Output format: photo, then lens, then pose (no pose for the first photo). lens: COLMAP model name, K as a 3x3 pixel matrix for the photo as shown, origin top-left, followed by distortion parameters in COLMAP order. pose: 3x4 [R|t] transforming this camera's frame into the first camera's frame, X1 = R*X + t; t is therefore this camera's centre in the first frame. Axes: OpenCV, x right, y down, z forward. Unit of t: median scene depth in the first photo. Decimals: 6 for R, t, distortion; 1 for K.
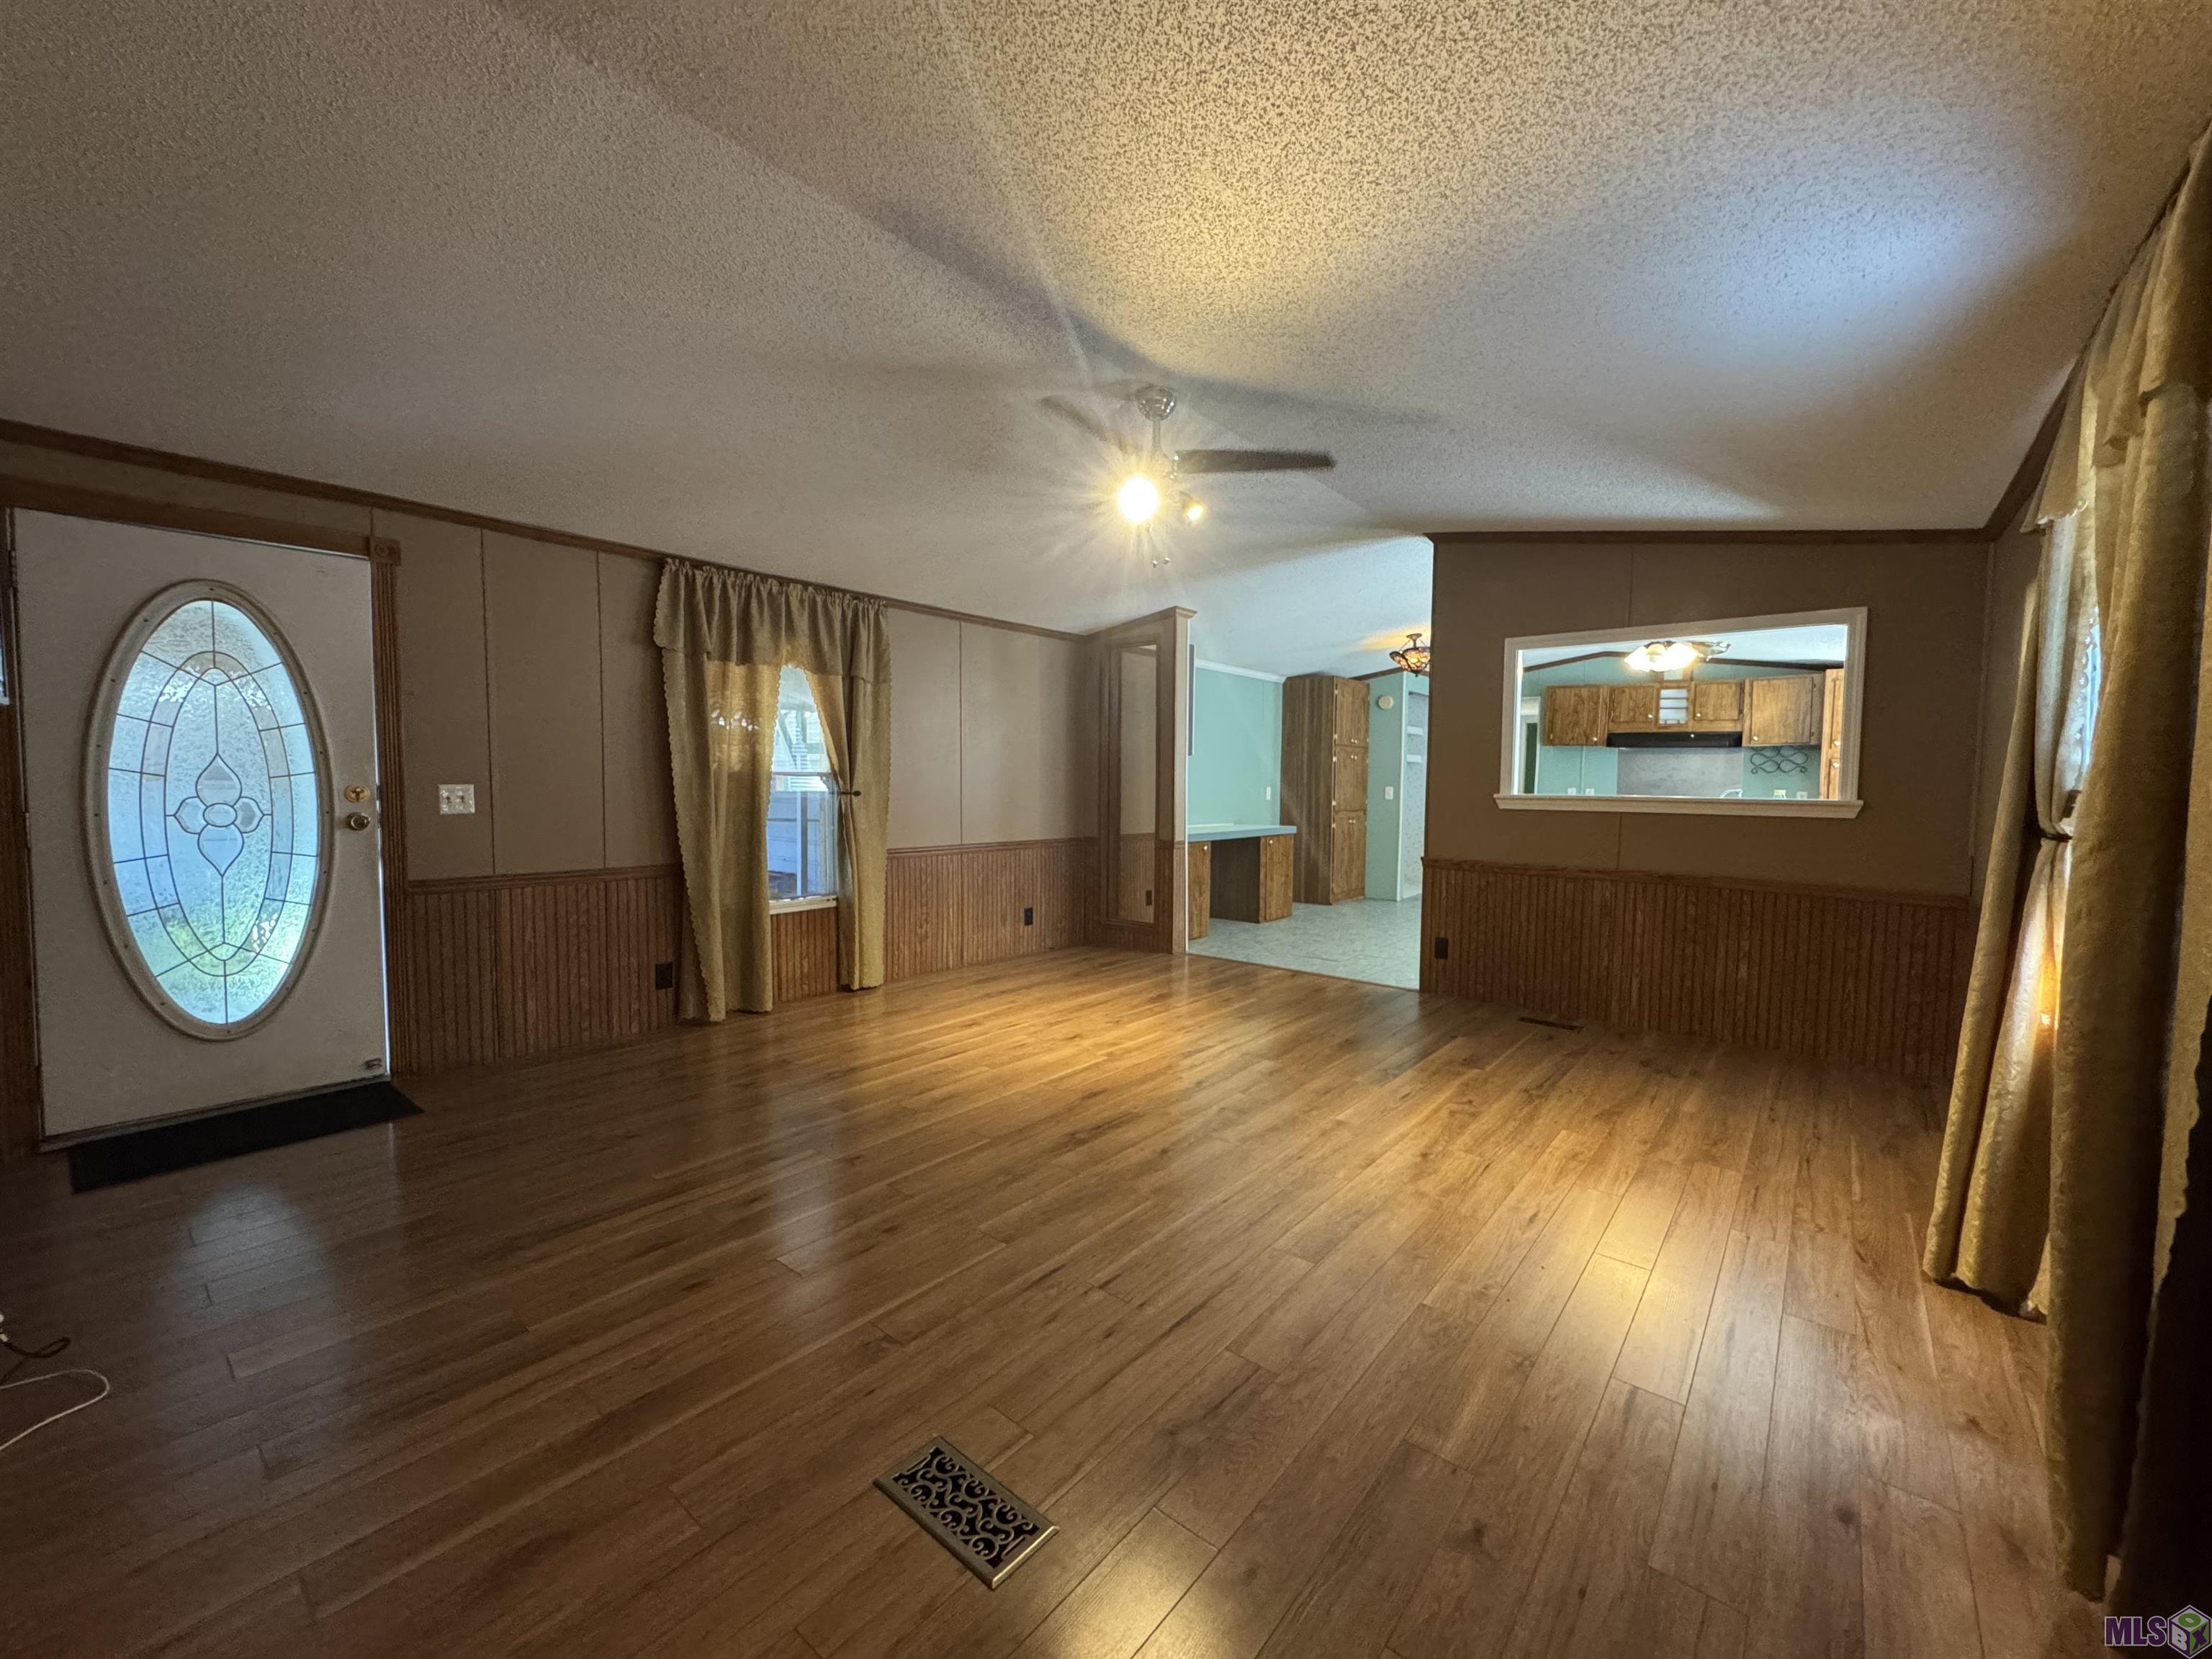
lens RADIAL K [[892.0, 0, 1106.0], [0, 892.0, 829.5], [0, 0, 1]] dist [-0.003516, 0.000585]
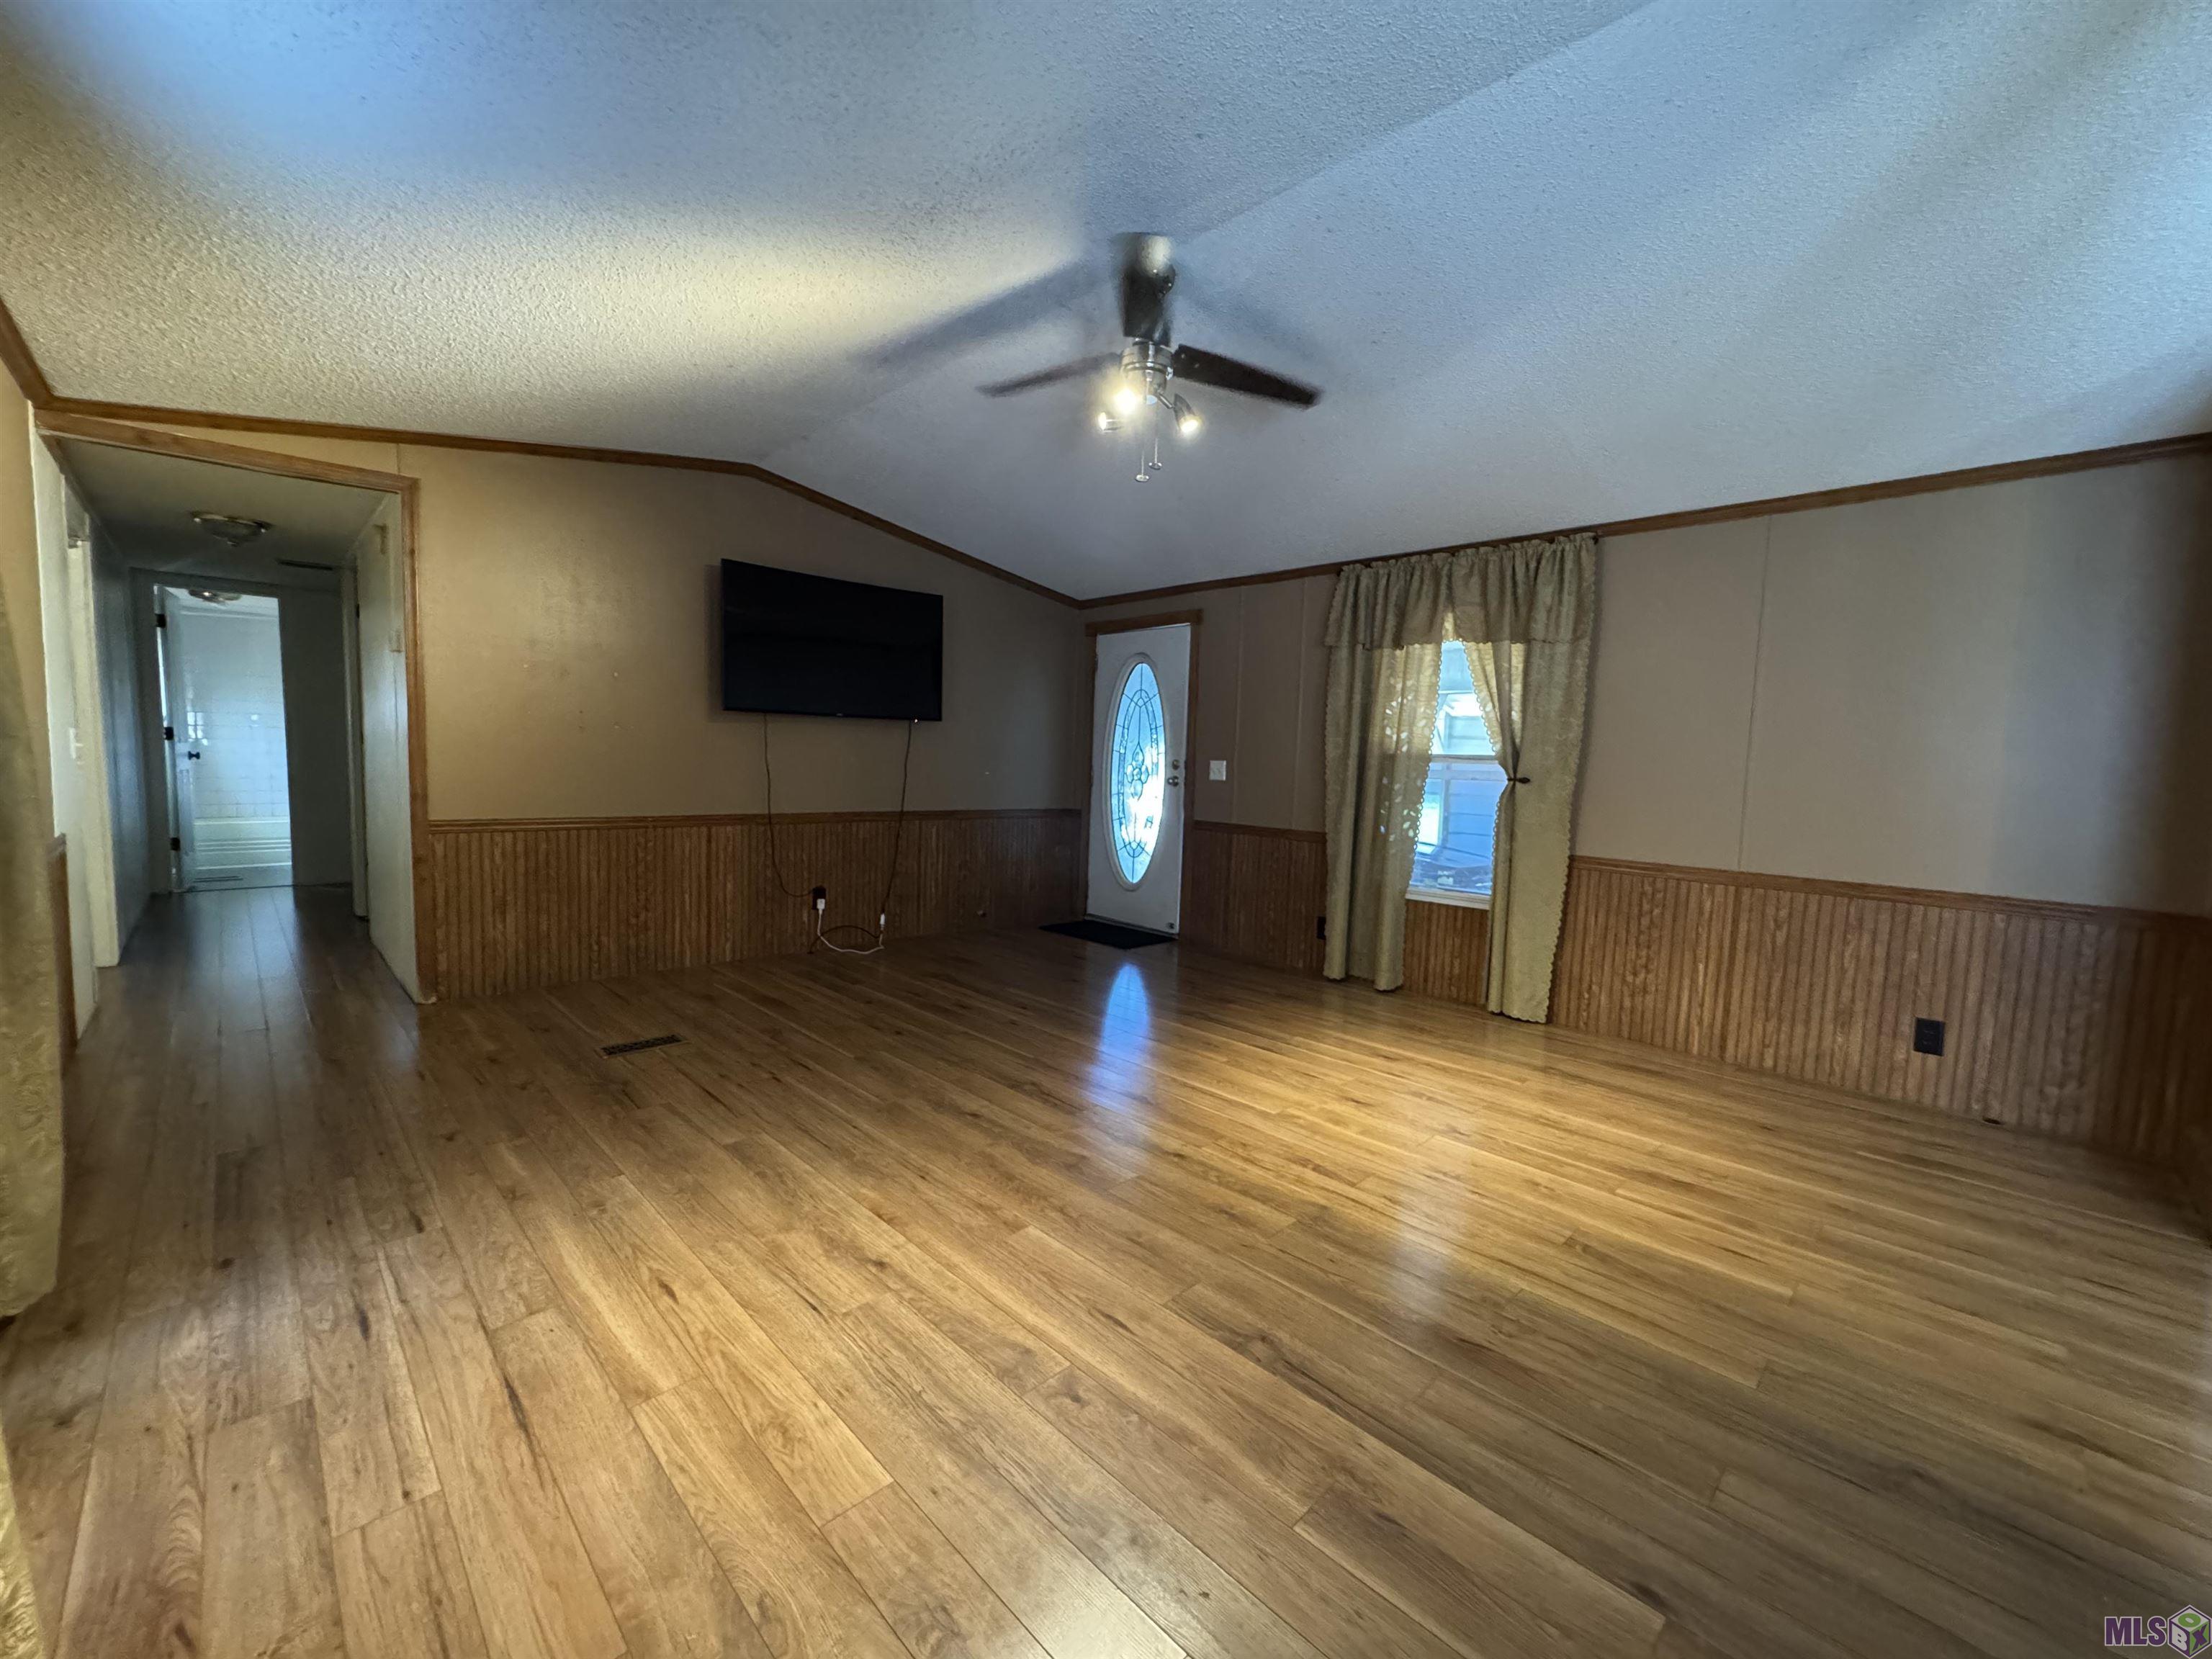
lens RADIAL K [[892.0, 0, 1106.0], [0, 892.0, 829.5], [0, 0, 1]] dist [-0.003516, 0.000585]
pose [[-0.105758, 0.065350, -0.992242, 0.799370], [-0.090015, 0.993112, 0.075001, -0.030353], [0.990309, 0.097248, -0.099147, 0.963095]]
